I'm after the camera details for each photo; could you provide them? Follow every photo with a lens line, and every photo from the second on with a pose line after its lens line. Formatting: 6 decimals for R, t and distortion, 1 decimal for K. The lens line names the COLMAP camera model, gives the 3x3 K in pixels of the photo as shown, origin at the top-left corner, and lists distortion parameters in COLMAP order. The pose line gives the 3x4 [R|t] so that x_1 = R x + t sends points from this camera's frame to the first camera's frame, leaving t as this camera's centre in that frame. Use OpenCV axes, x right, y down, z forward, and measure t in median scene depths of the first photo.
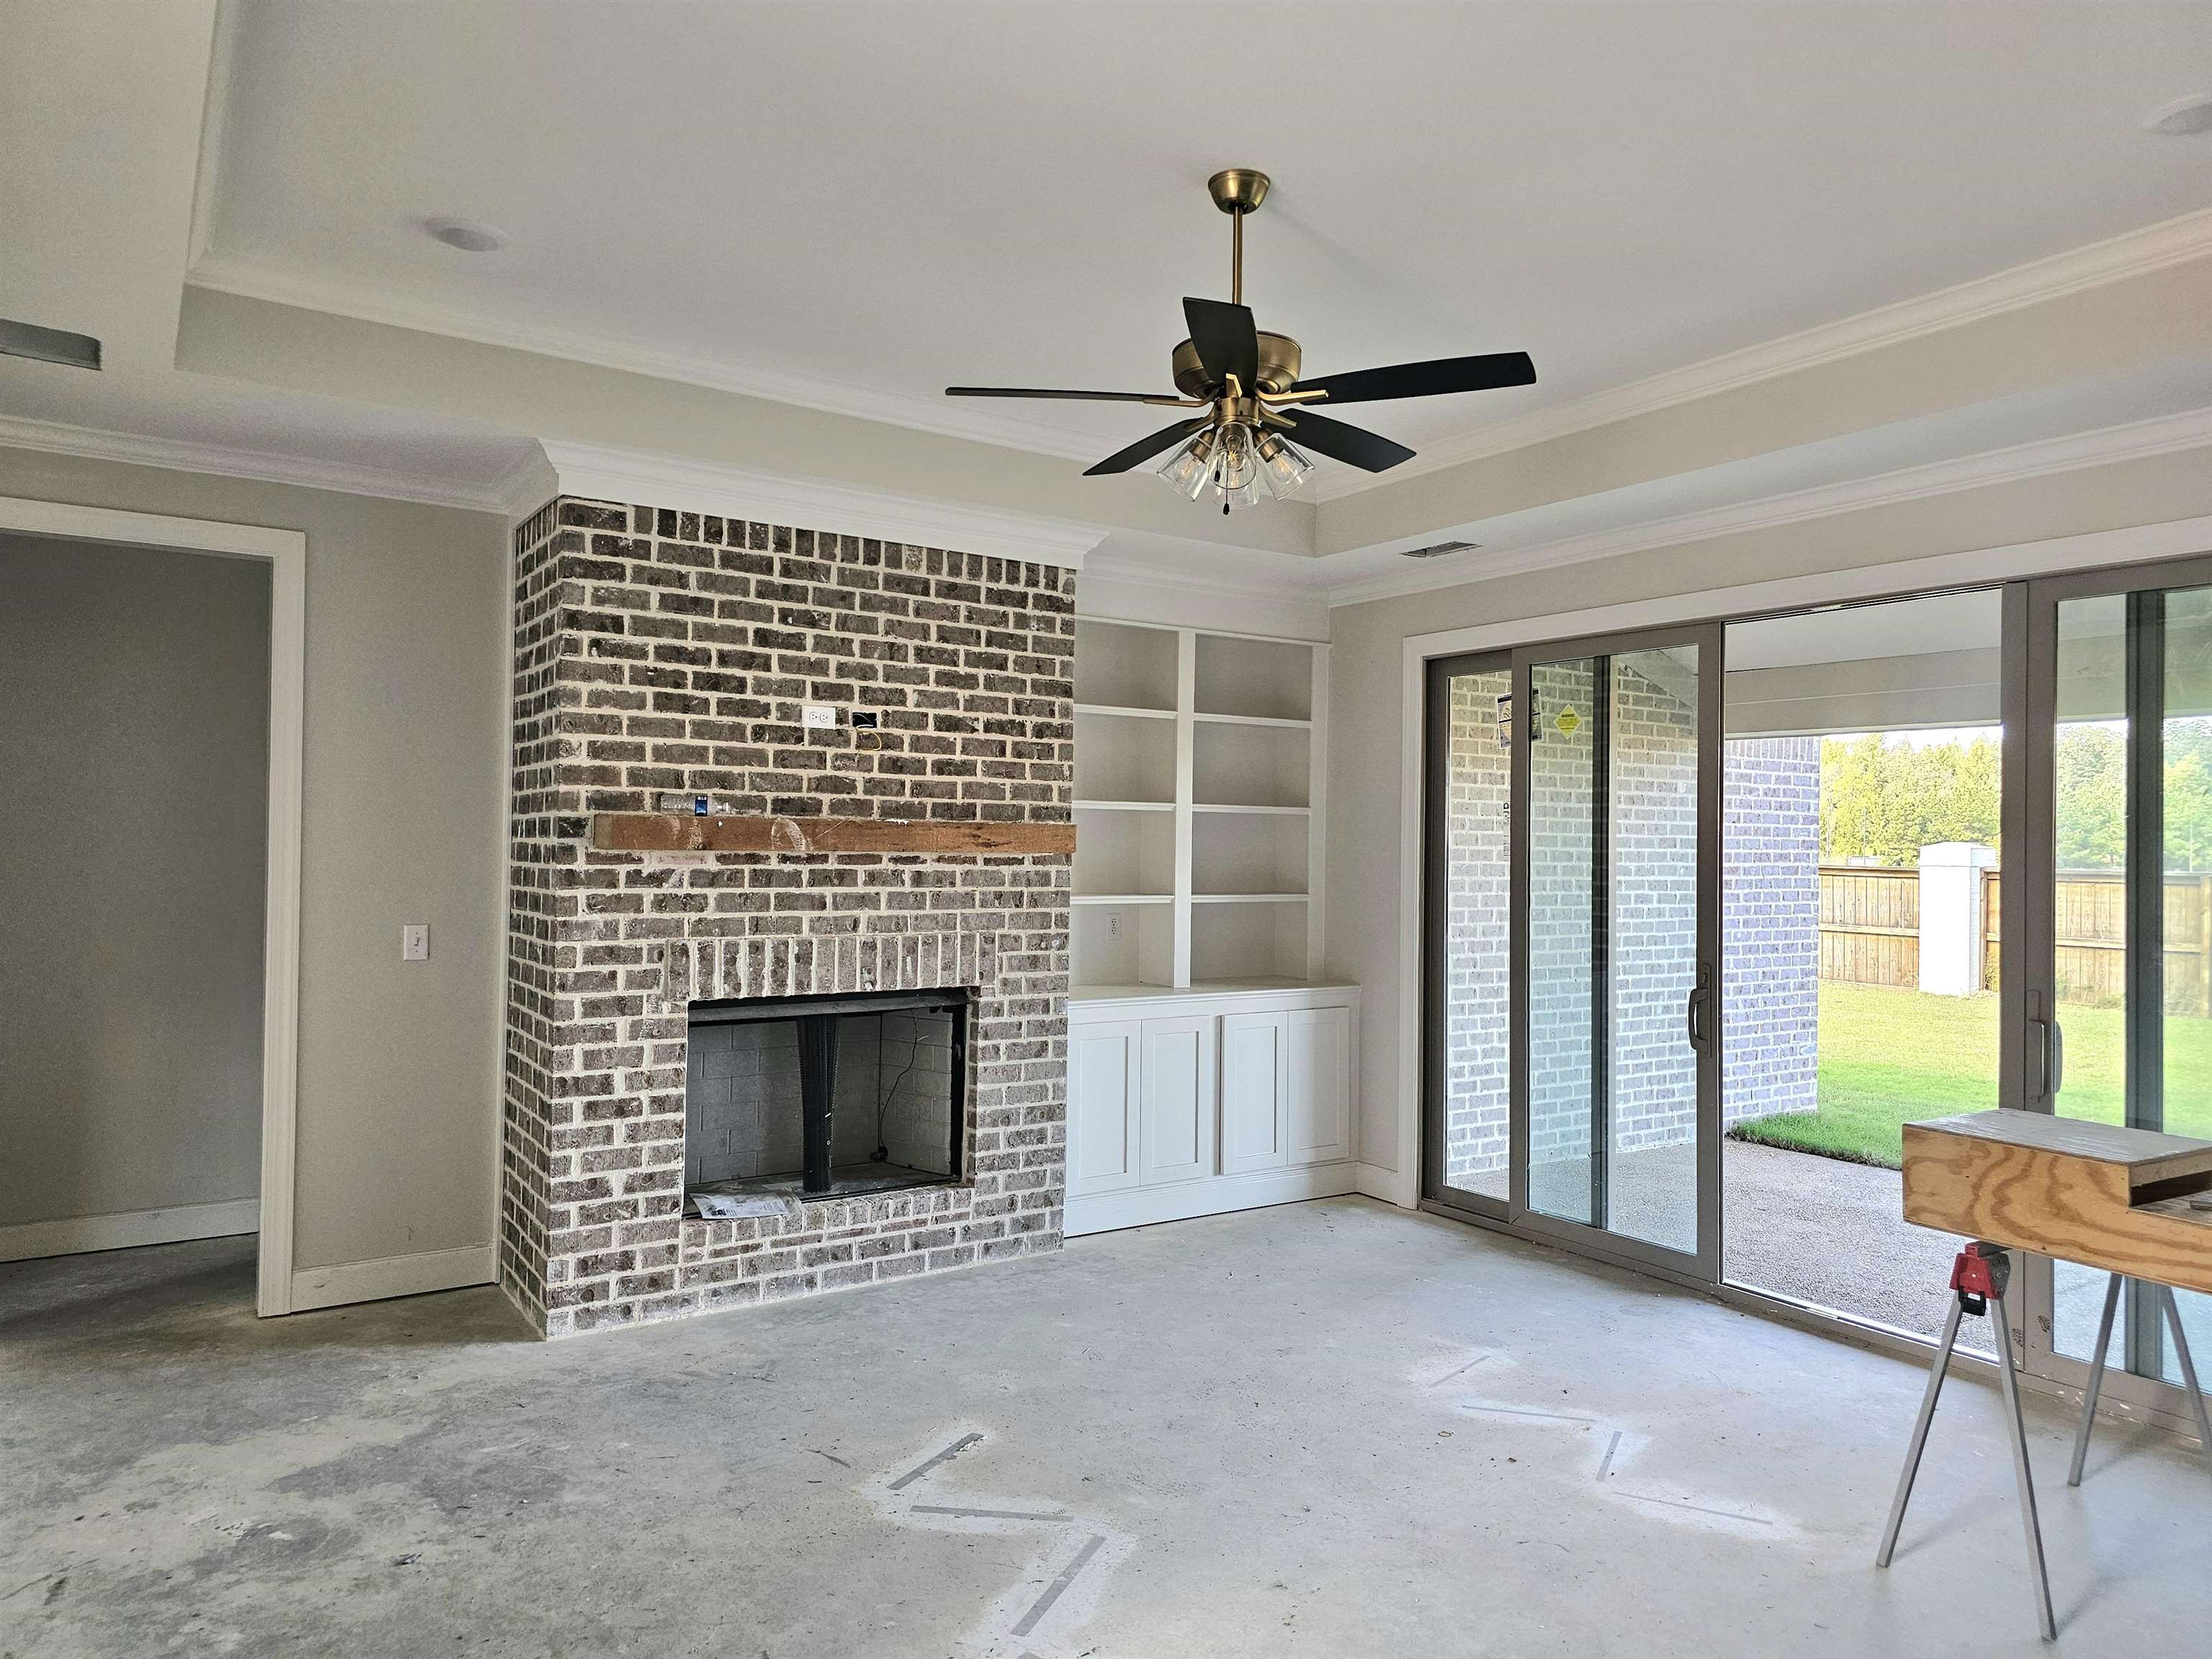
lens RADIAL K [[1504.6, 0, 1114.6], [0, 1504.6, 831.2], [0, 0, 1]] dist [0.017845, -0.023409]
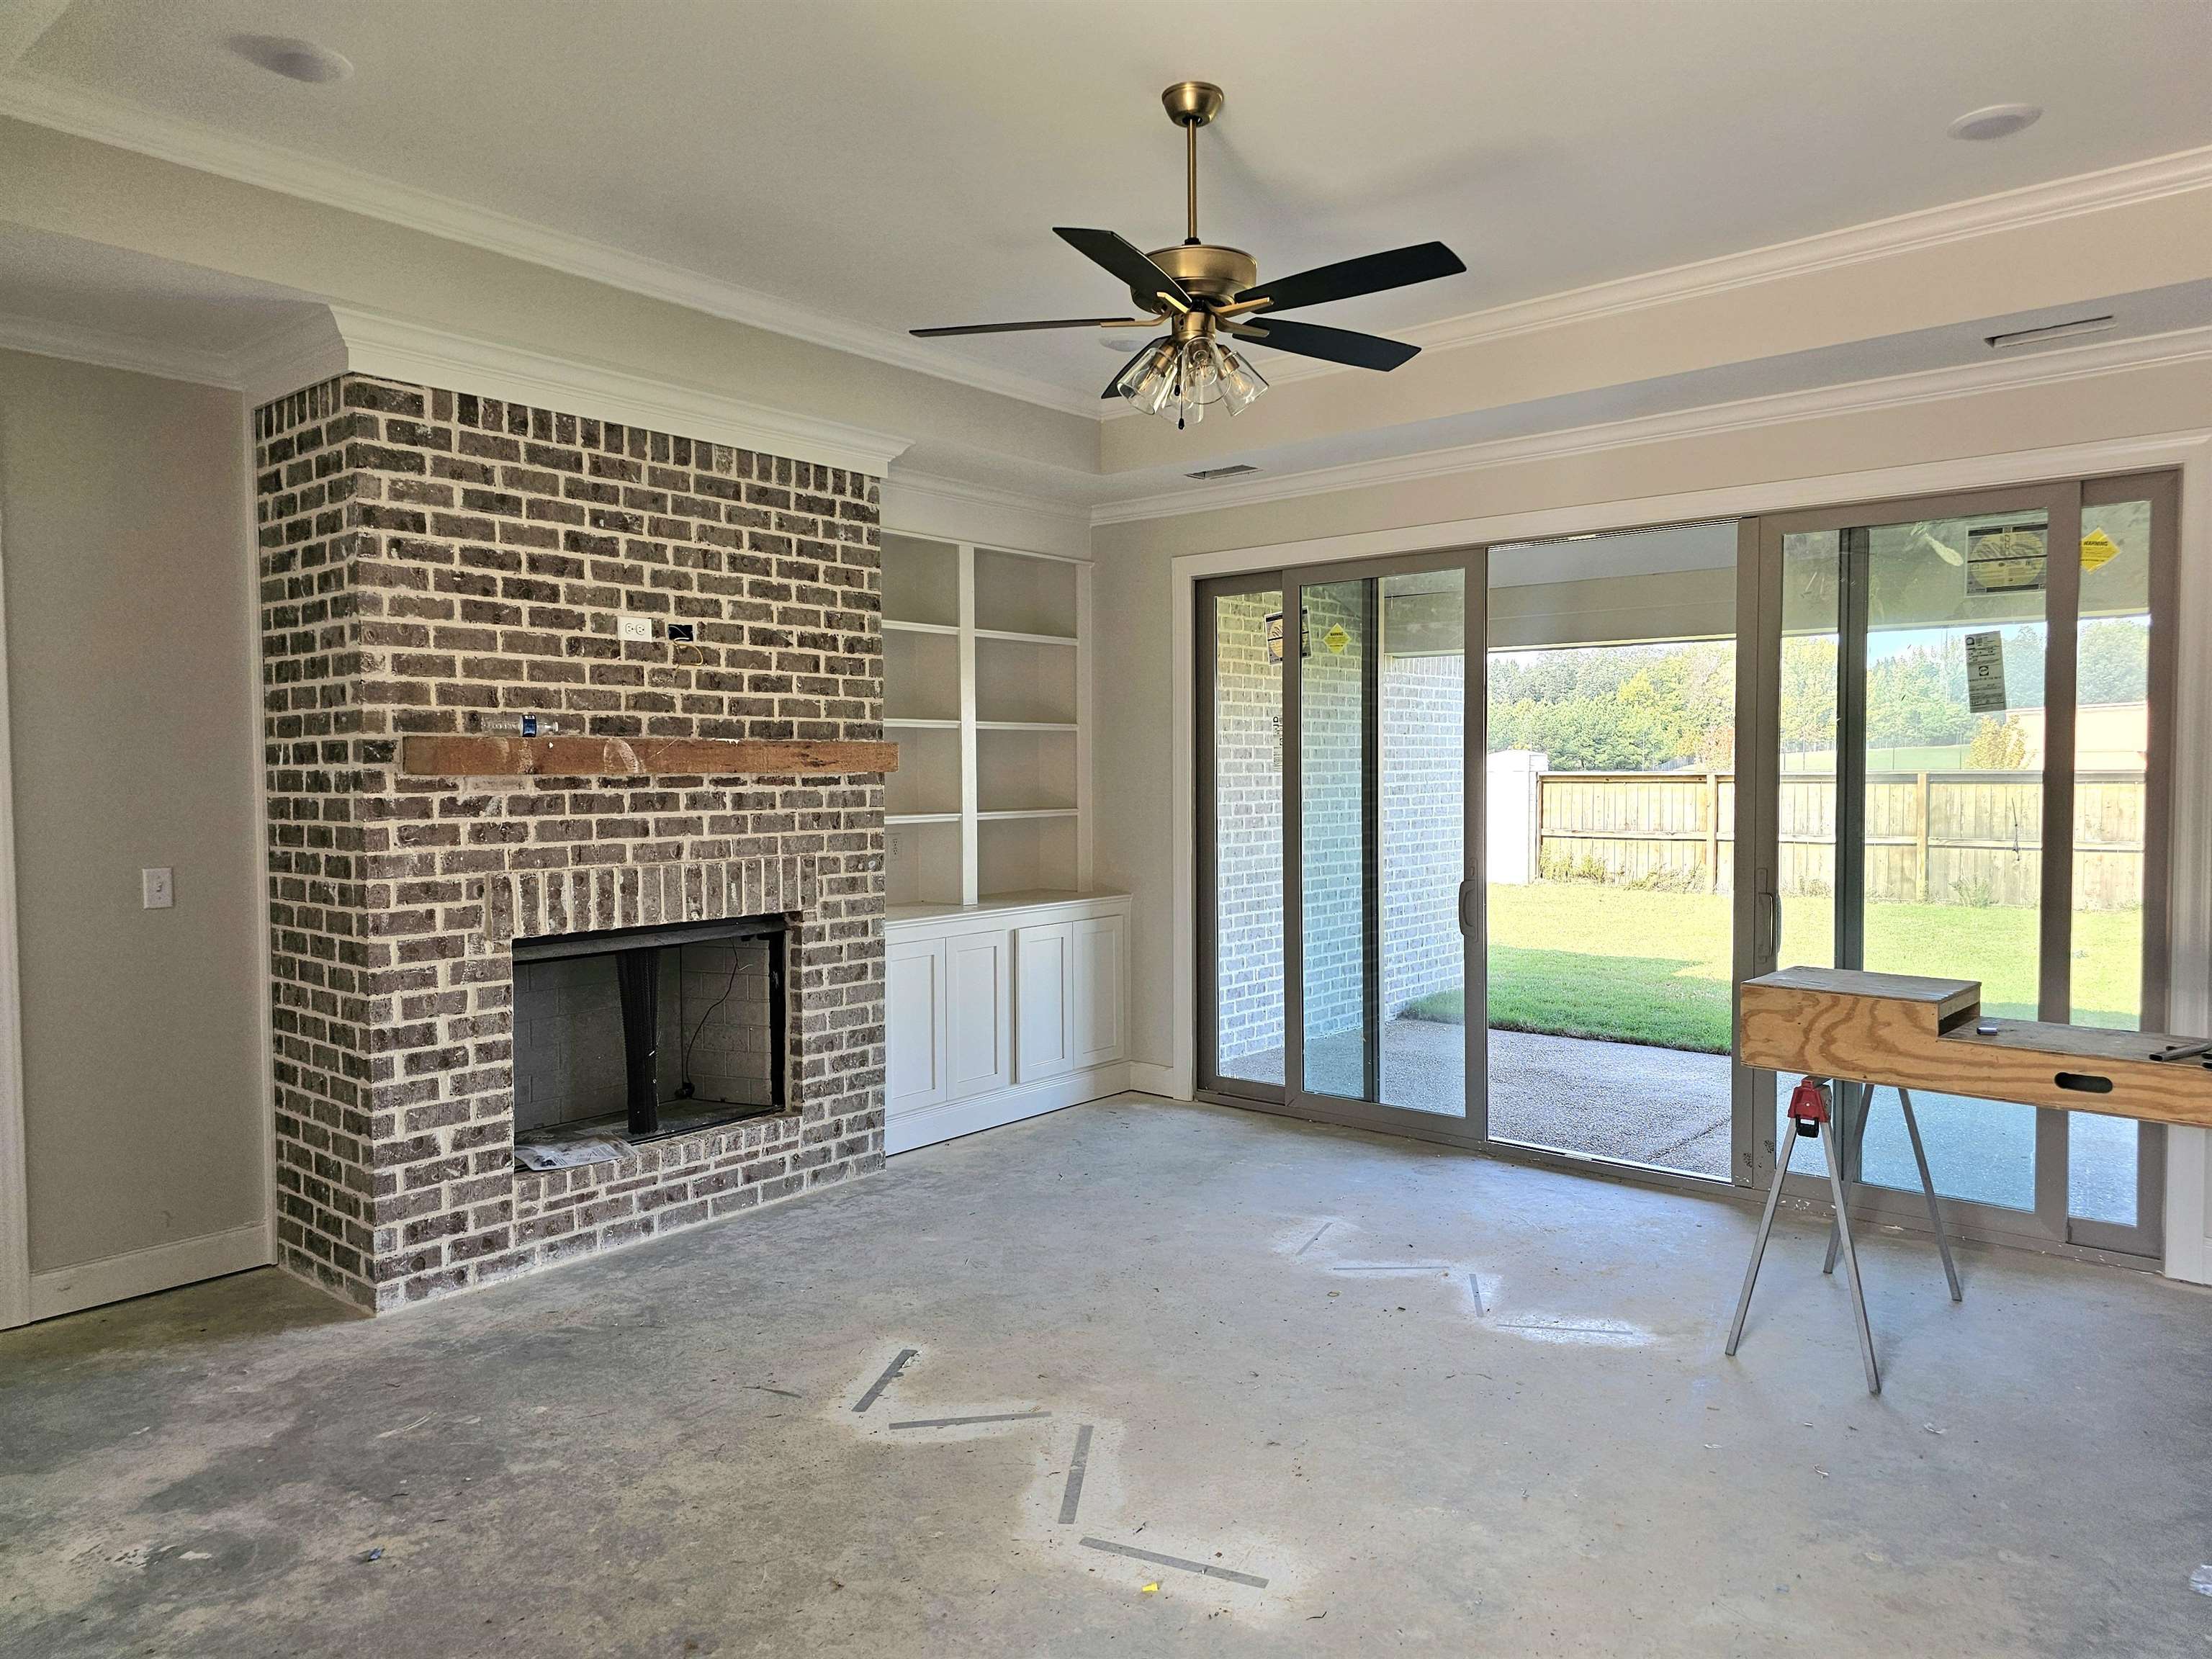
lens RADIAL K [[1504.6, 0, 1149.7], [0, 1504.6, 845.1], [0, 0, 1]] dist [0.017845, -0.023409]
pose [[0.958339, -0.034174, 0.283581, -0.167205], [0.016434, 0.997769, 0.064702, 0.002281], [-0.285160, -0.057346, 0.956763, 0.011610]]
